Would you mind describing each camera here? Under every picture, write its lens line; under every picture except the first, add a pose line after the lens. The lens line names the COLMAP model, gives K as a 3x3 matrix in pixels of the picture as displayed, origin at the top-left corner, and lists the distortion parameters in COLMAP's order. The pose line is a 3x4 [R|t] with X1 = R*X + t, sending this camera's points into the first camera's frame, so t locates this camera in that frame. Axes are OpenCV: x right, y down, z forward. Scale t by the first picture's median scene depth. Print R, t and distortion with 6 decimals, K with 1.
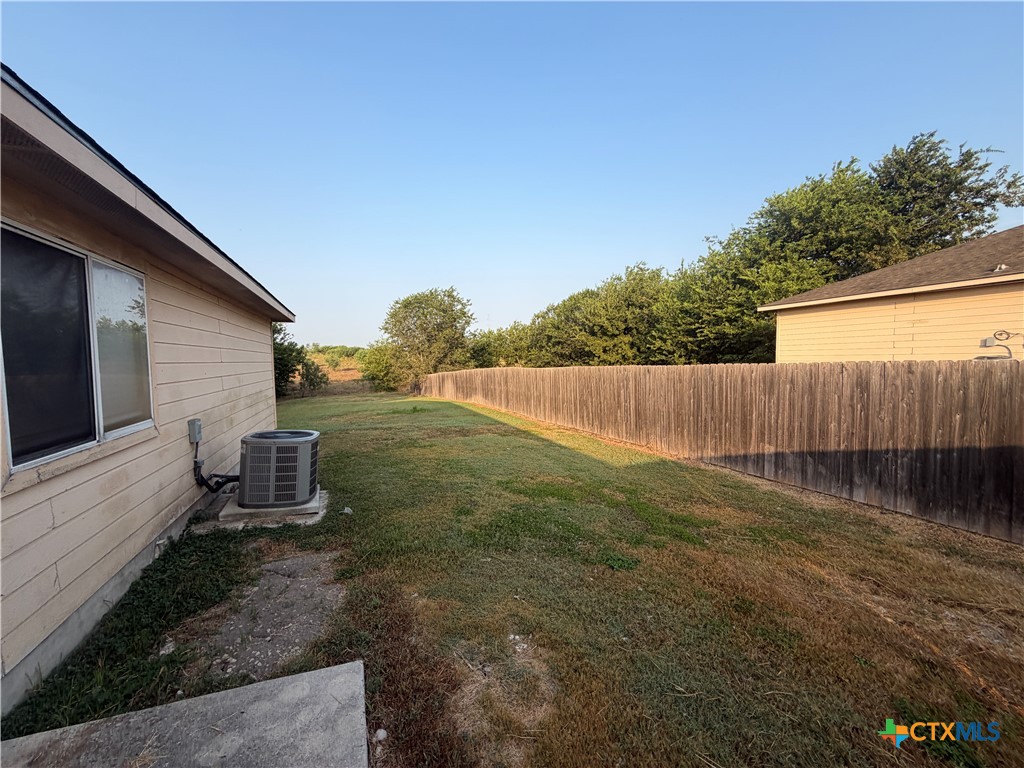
lens RADIAL K [[408.8, 0, 513.6], [0, 408.8, 383.4], [0, 0, 1]] dist [0.000429, 0.000233]
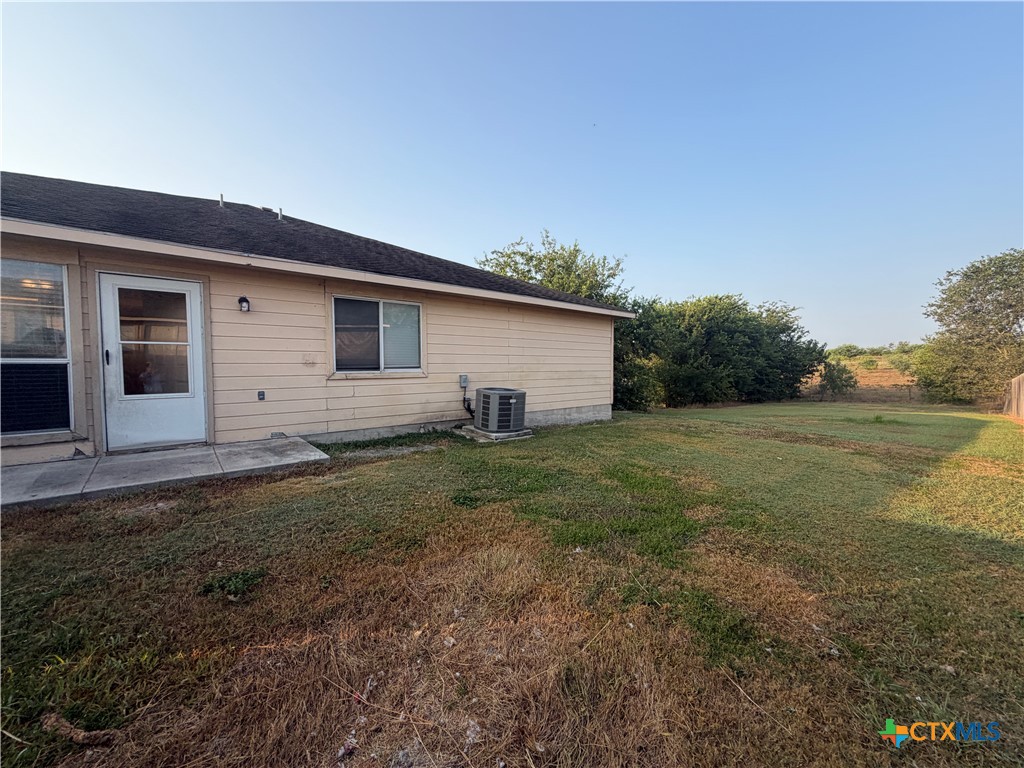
lens RADIAL K [[408.8, 0, 509.9], [0, 408.8, 384.3], [0, 0, 1]] dist [0.000429, 0.000233]
pose [[0.323813, 0.048293, -0.944888, 0.126037], [-0.055365, 0.997952, 0.032032, 0.006968], [0.944500, 0.041941, 0.325824, 0.069100]]
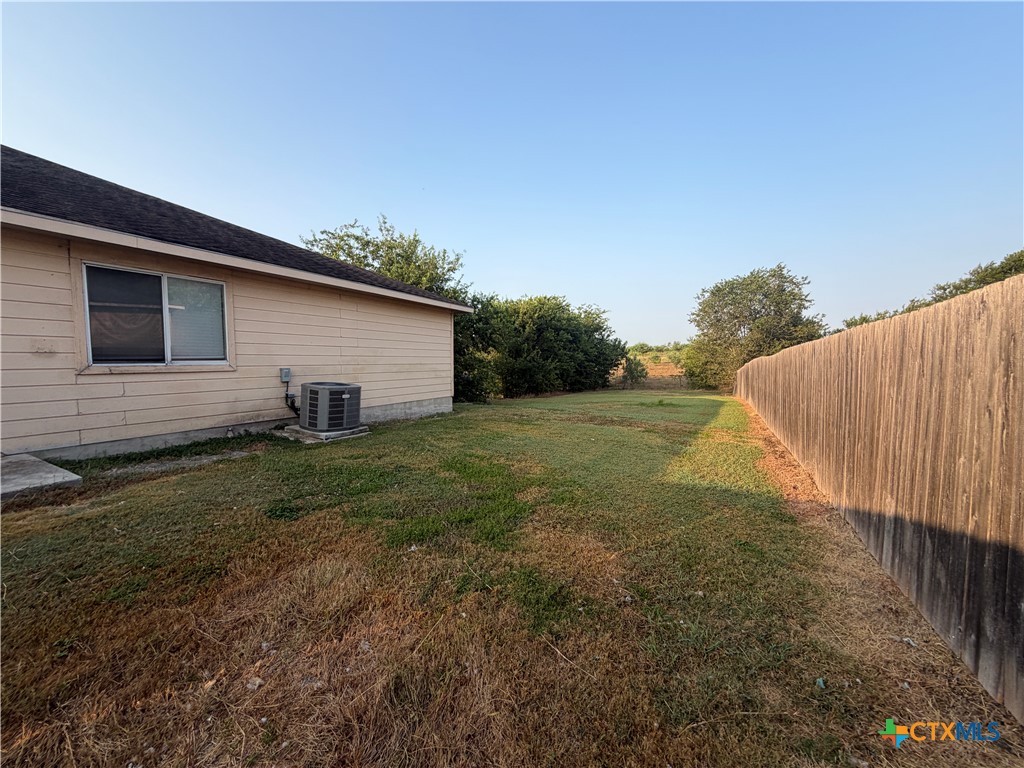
lens RADIAL K [[408.8, 0, 510.7], [0, 408.8, 384.8], [0, 0, 1]] dist [0.000429, 0.000233]
pose [[0.651977, 0.057186, -0.756079, 0.125446], [-0.053394, 0.998139, 0.029452, 0.006840], [0.756356, 0.021168, 0.653817, 0.071629]]
